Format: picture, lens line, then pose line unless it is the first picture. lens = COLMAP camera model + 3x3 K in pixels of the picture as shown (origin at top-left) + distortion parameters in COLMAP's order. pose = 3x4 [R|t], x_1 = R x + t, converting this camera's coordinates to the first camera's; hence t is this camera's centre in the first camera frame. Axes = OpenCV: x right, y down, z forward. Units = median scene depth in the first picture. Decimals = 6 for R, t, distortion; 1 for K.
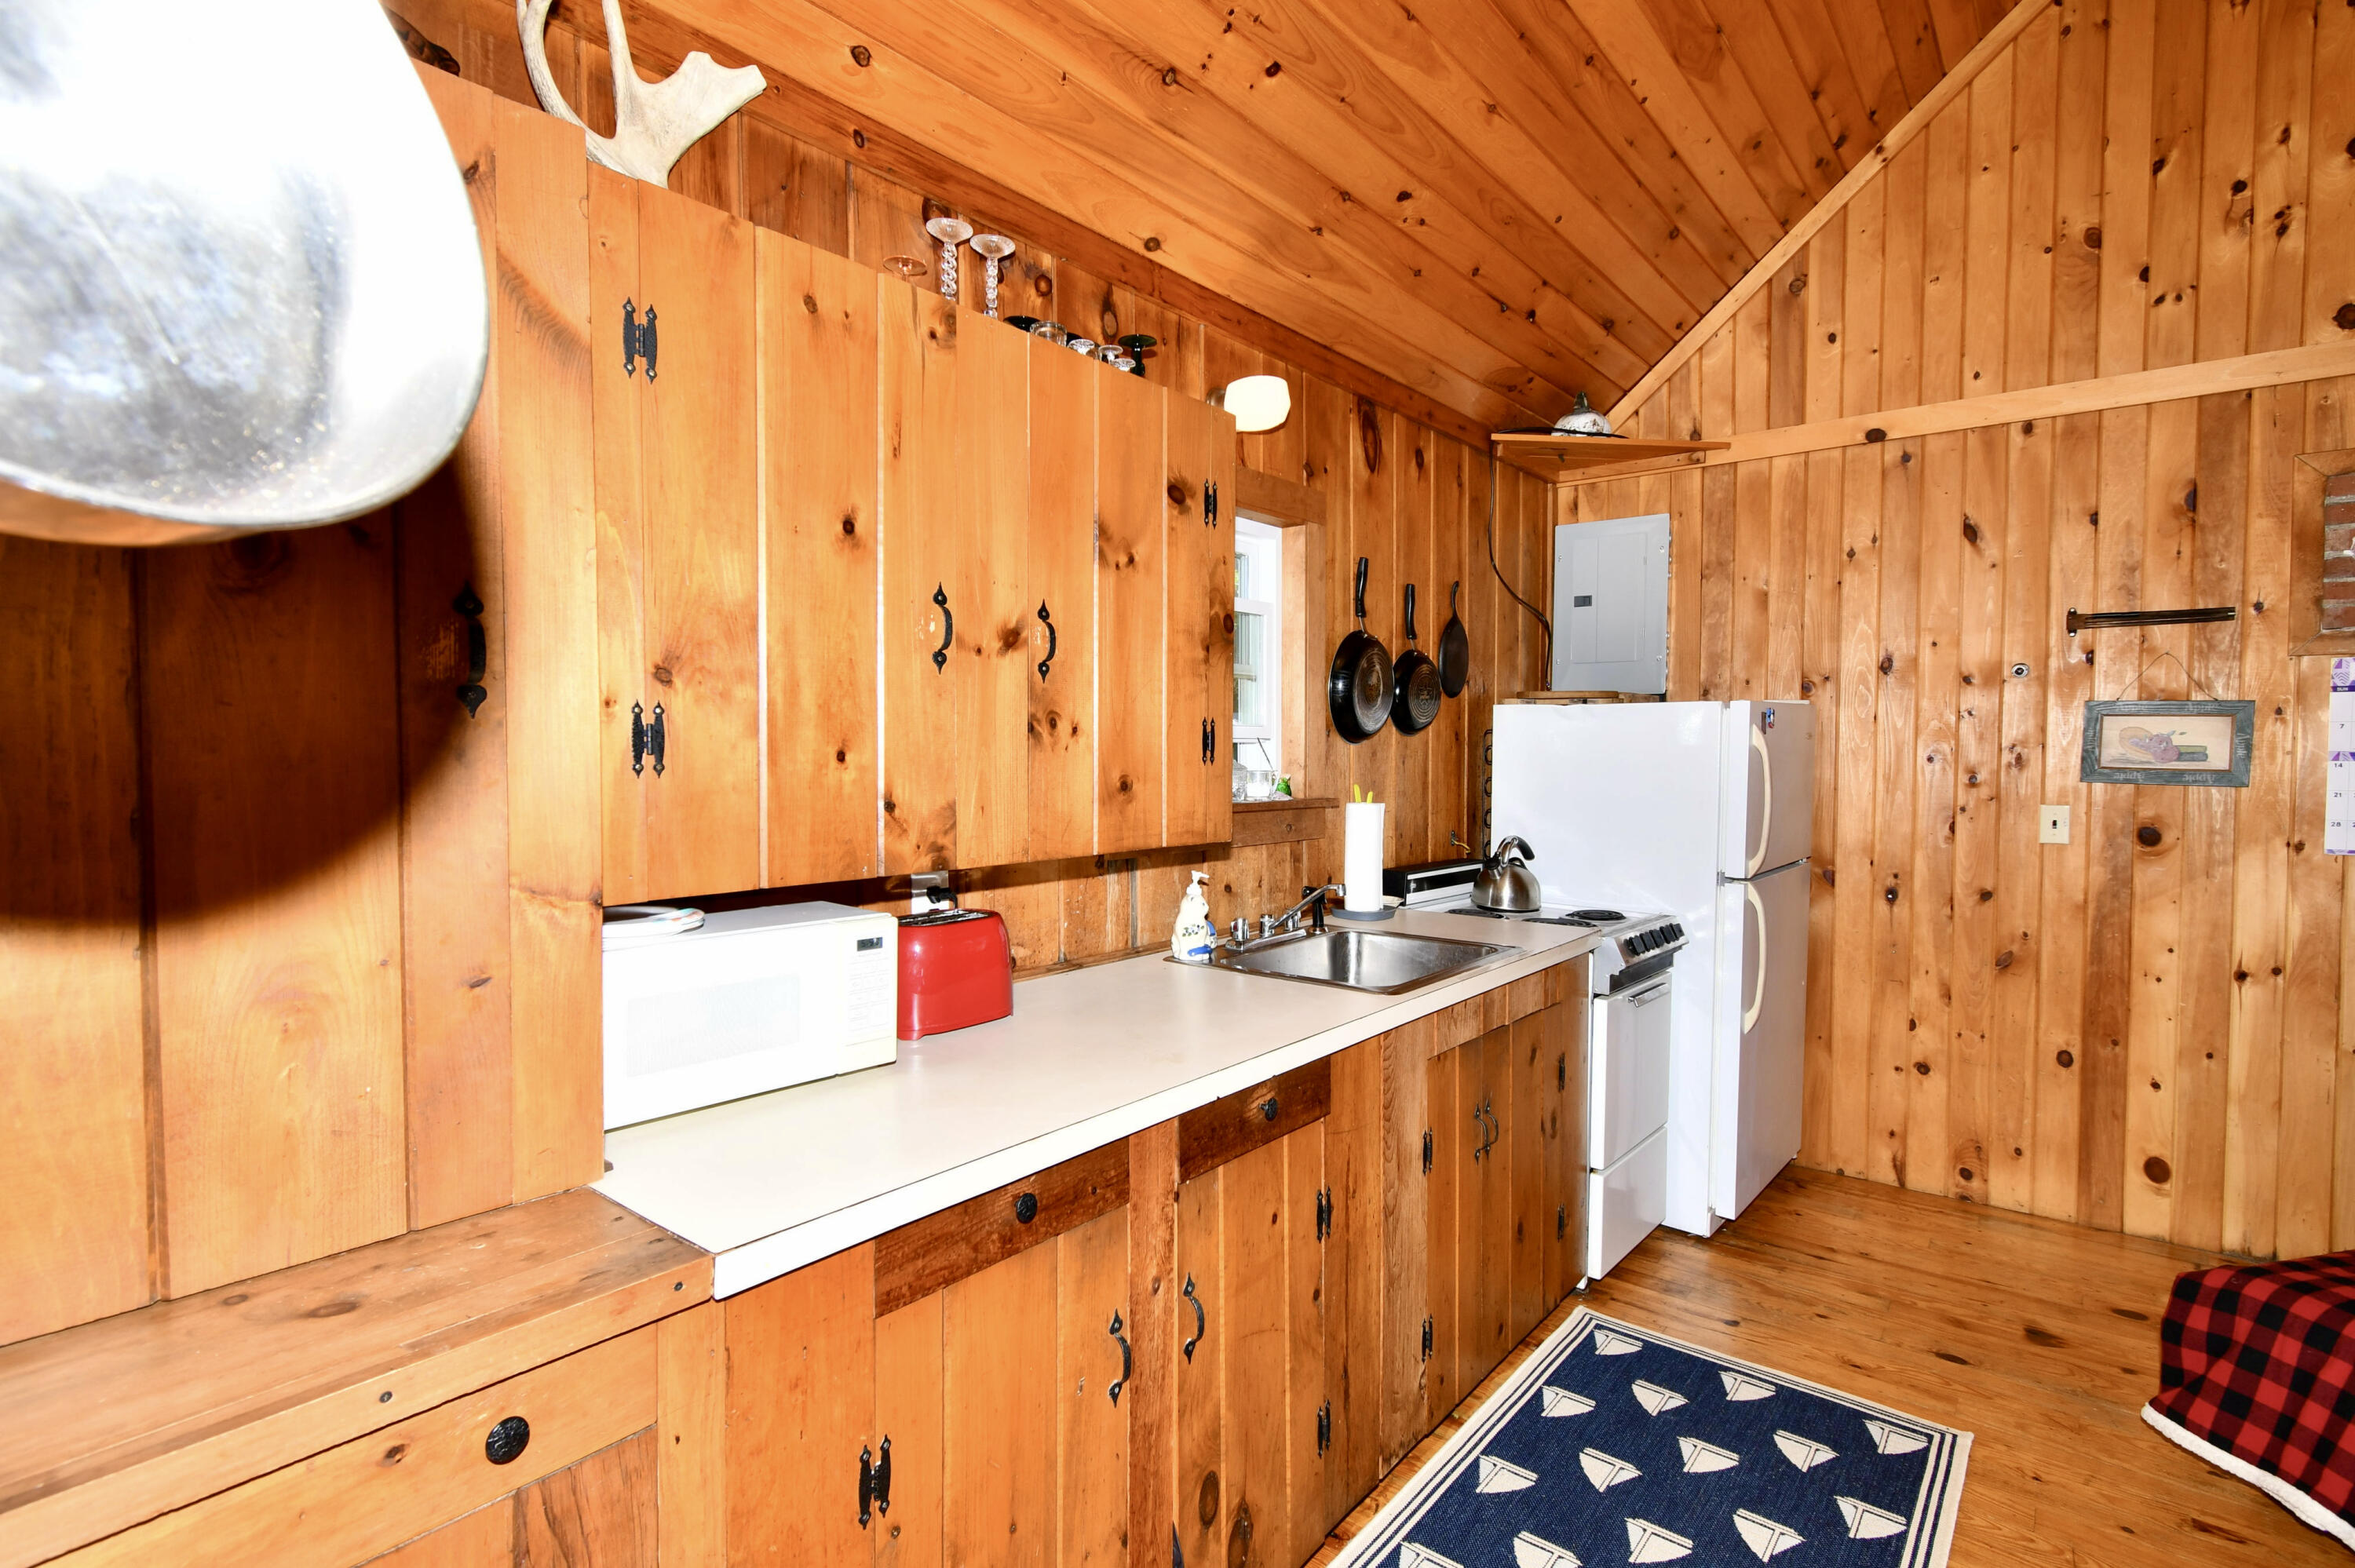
lens RADIAL K [[1112.2, 0, 1180.3], [0, 1112.2, 792.9], [0, 0, 1]] dist [0.016715, -0.010205]
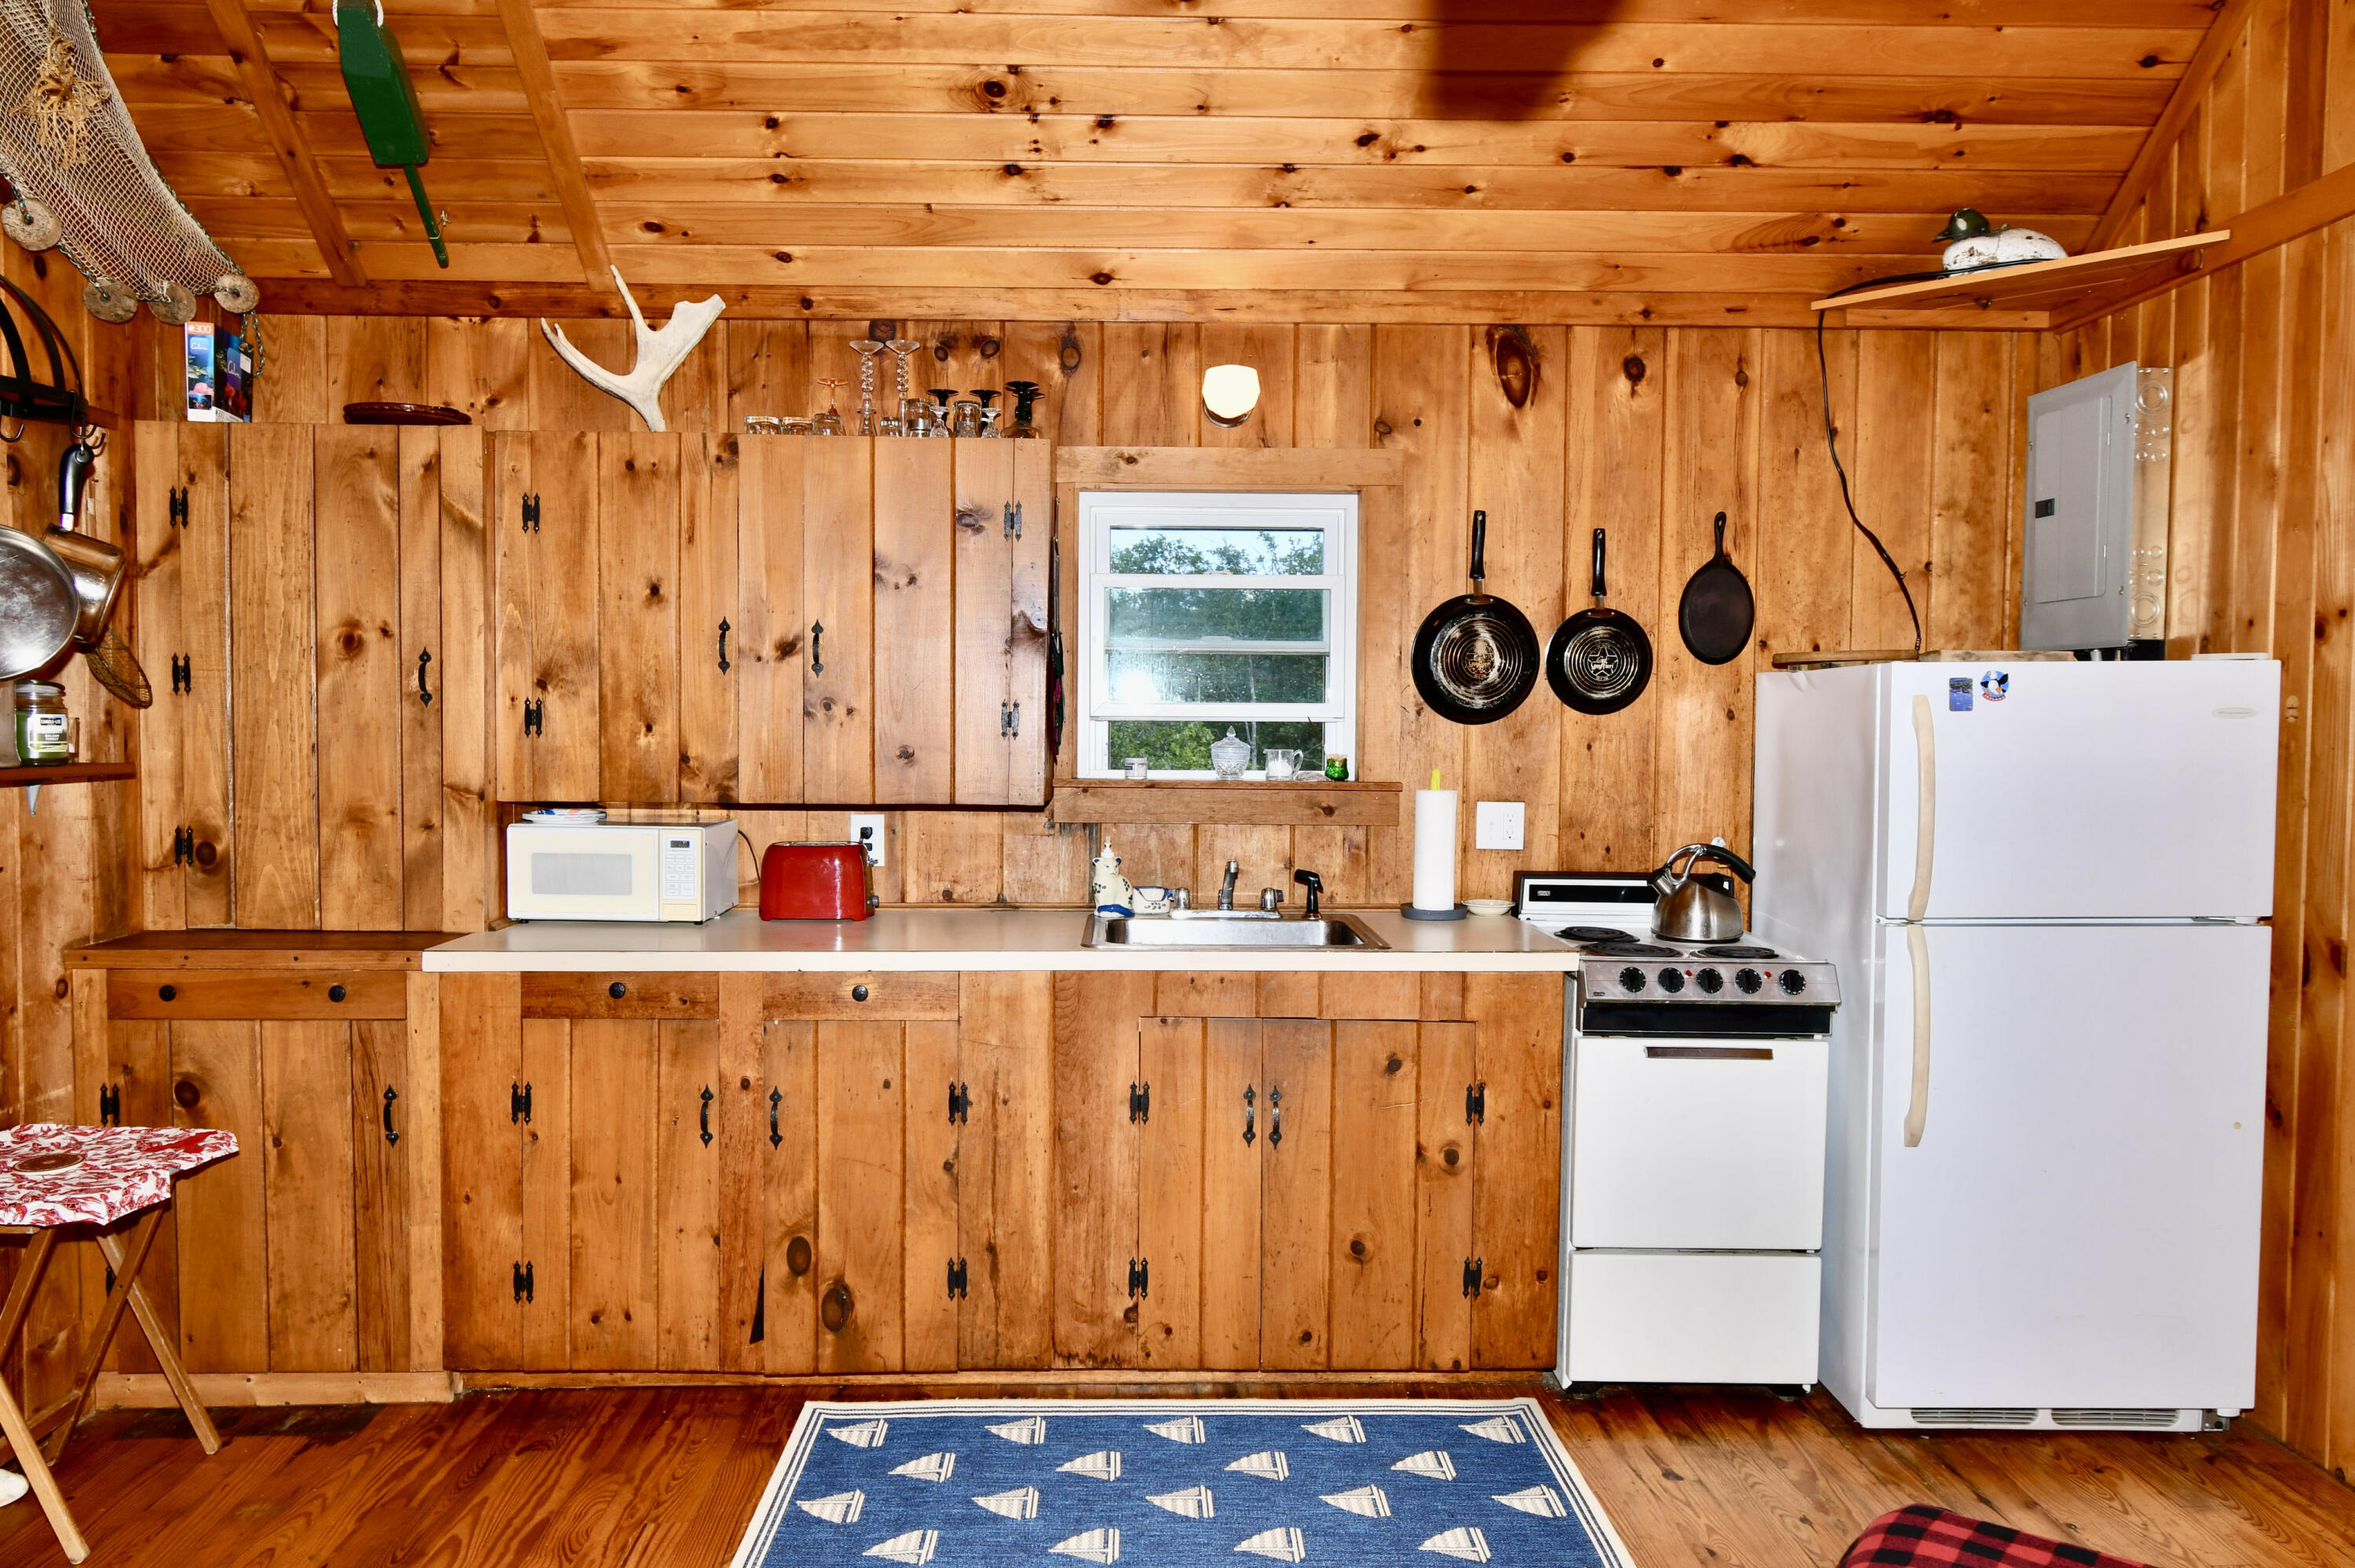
lens RADIAL K [[1494.0, 0, 1174.7], [0, 1494.0, 792.6], [0, 0, 1]] dist [0.000031, 0.002033]
pose [[0.663178, 0.035511, -0.747619, 0.875951], [-0.036715, 0.999215, 0.014893, 0.000866], [0.747561, 0.017572, 0.663961, 0.046026]]
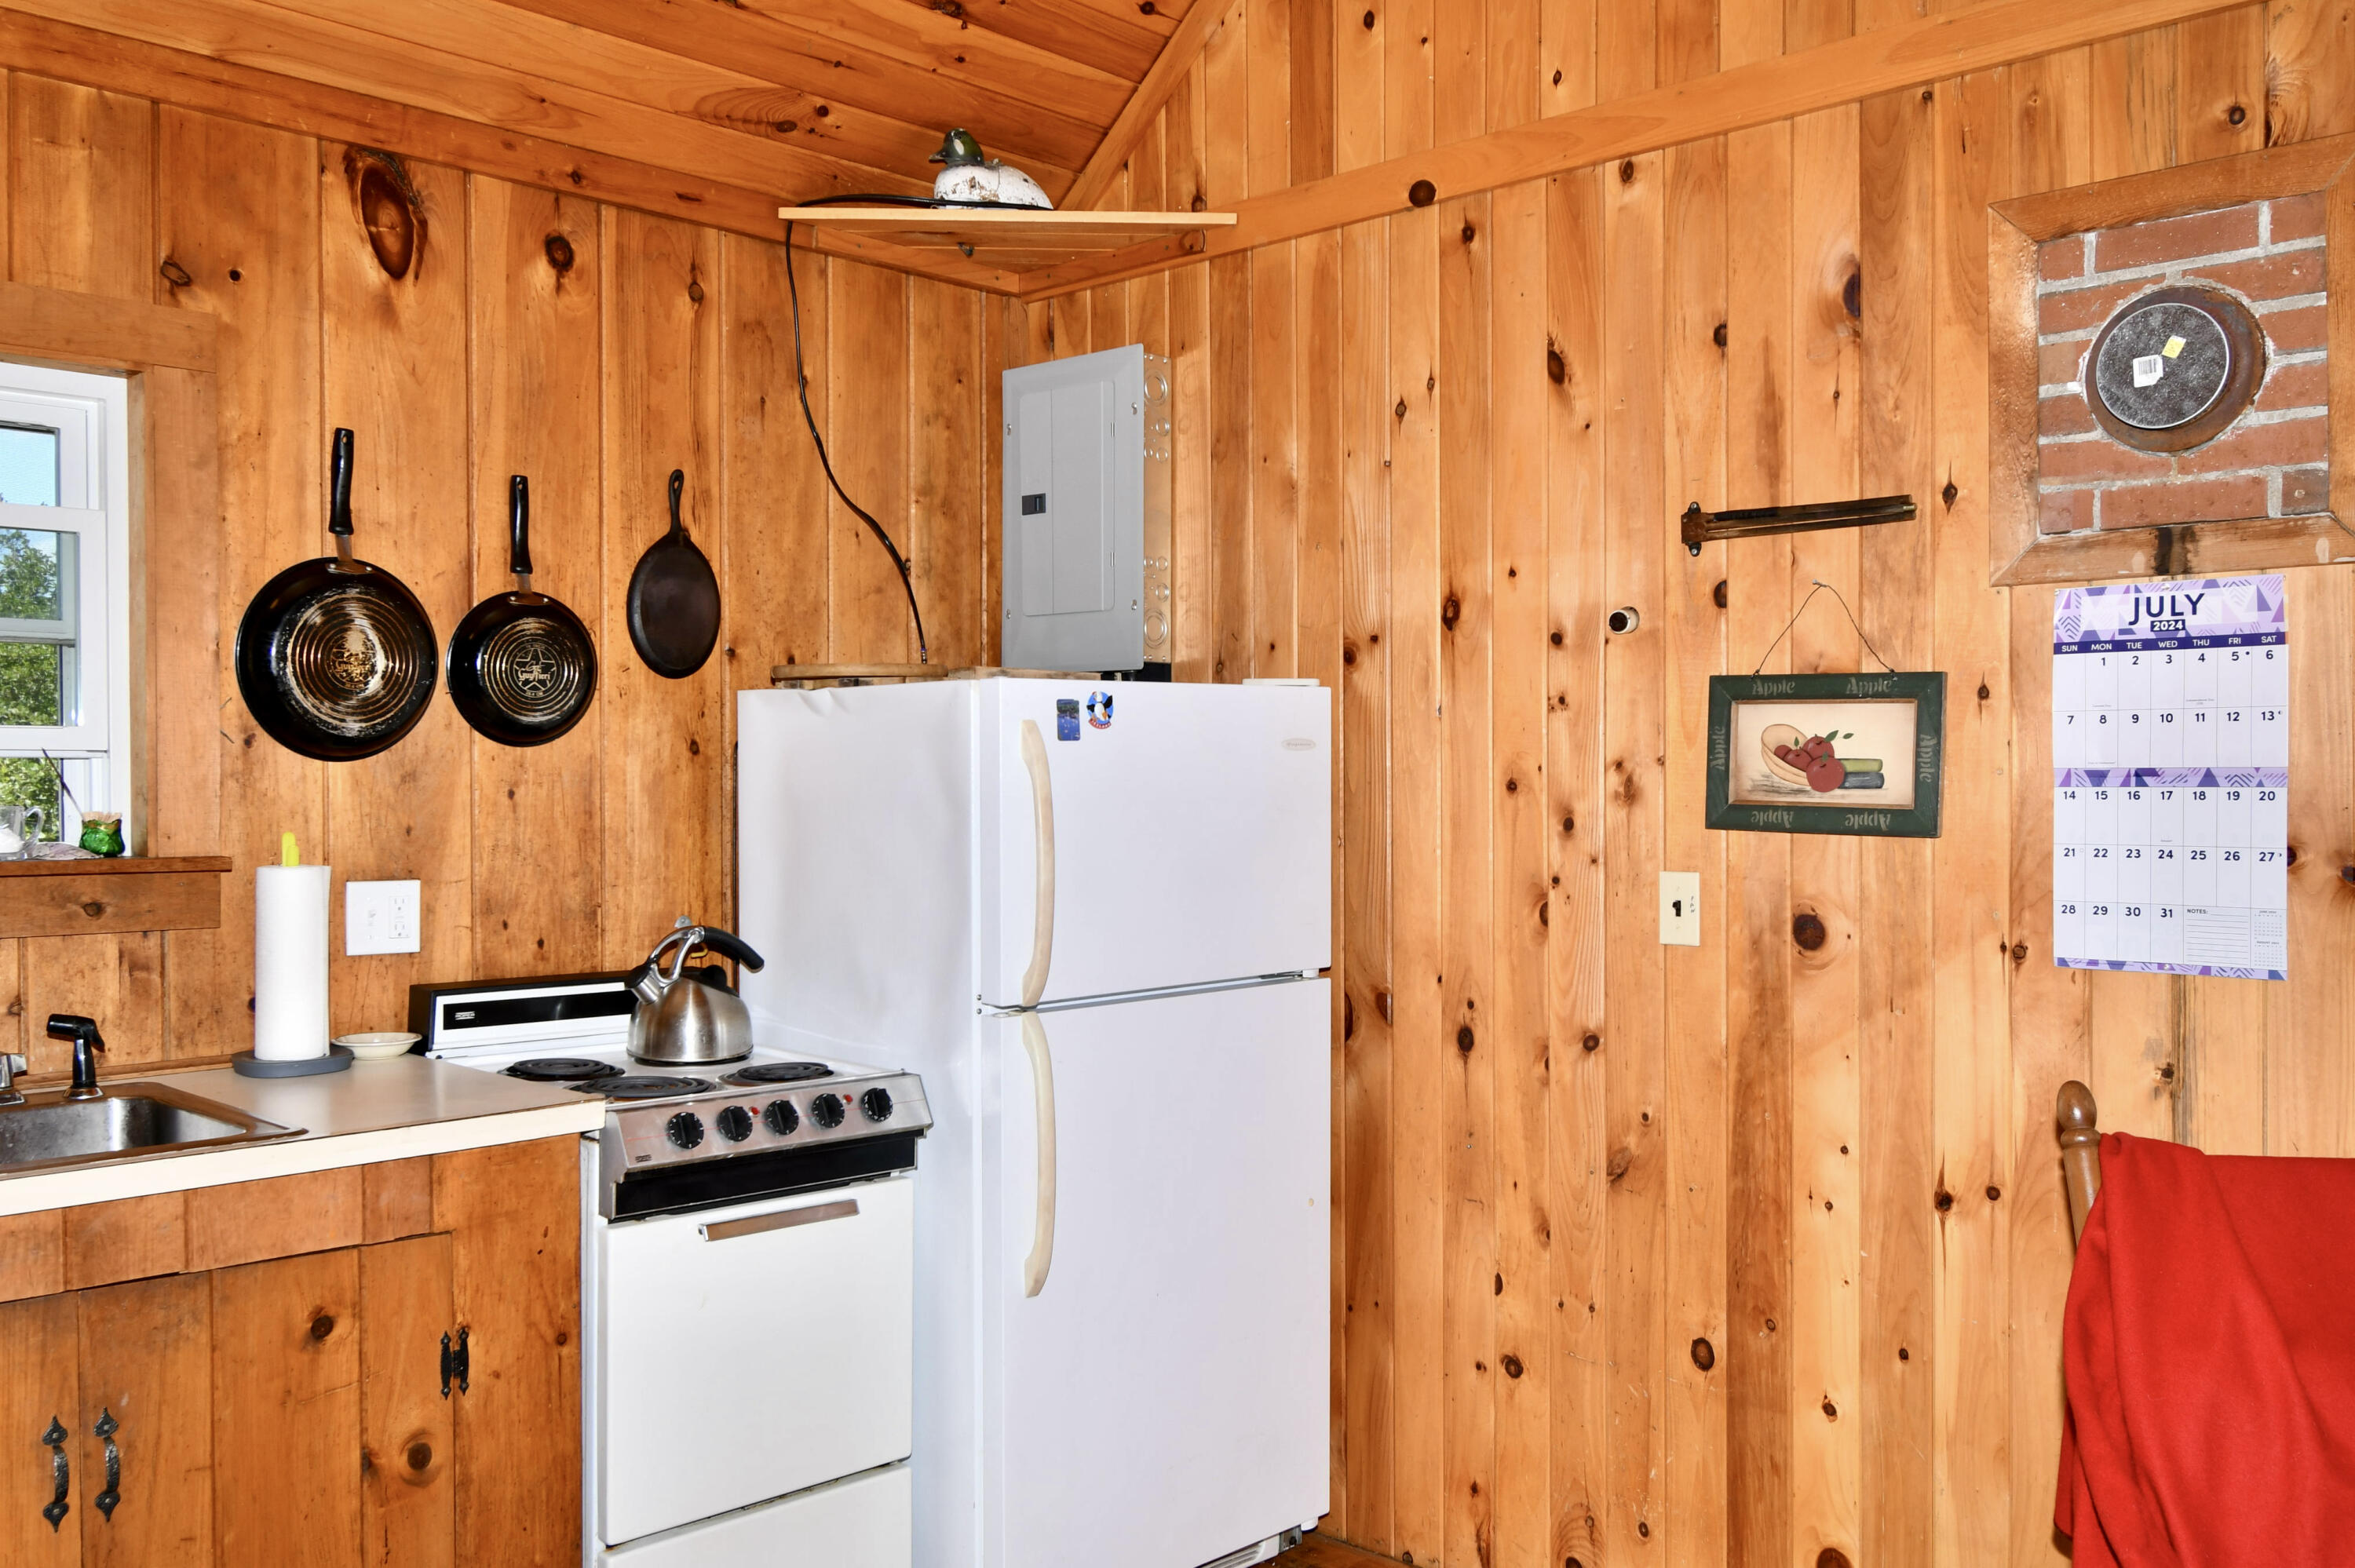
lens RADIAL K [[1912.2, 0, 1174.4], [0, 1912.2, 801.9], [0, 0, 1]] dist [0.002279, -0.009761]
pose [[0.996543, -0.001725, -0.083064, 0.651362], [-0.000638, 0.999596, -0.028417, 0.003526], [0.083080, 0.028372, 0.996139, 0.079327]]
